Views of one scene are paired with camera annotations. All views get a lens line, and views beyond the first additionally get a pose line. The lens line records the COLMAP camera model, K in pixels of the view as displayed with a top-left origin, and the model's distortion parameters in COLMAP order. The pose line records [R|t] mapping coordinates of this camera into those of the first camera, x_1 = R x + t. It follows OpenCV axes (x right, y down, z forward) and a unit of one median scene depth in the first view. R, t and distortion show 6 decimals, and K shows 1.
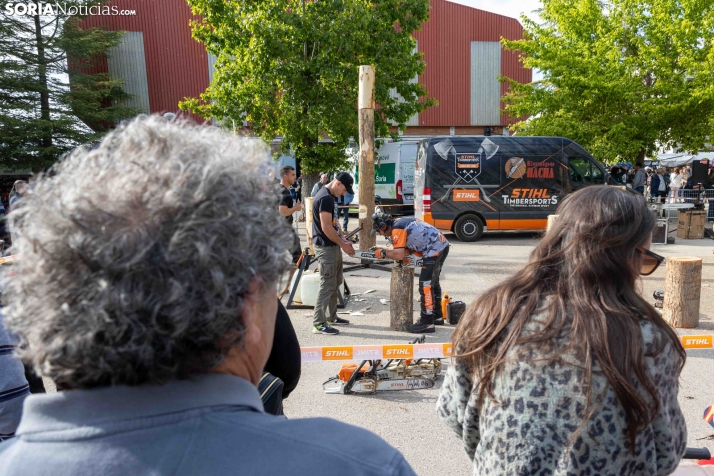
lens RADIAL K [[581.6, 0, 362.5], [0, 581.6, 258.9], [0, 0, 1]] dist [-0.025848, 0.044607]
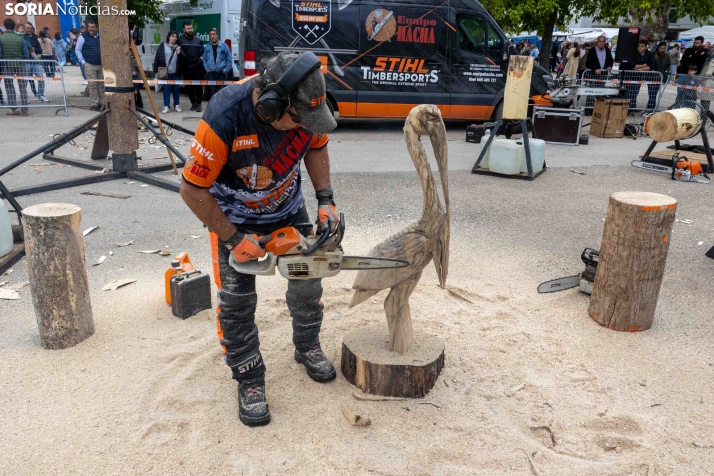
lens RADIAL K [[581.6, 0, 361.0], [0, 581.6, 250.3], [0, 0, 1]] dist [-0.025848, 0.044607]
pose [[0.985884, -0.010047, 0.167130, 0.123563], [-0.021752, 0.982053, 0.187348, -0.024261], [-0.166012, -0.188339, 0.967971, 0.293571]]
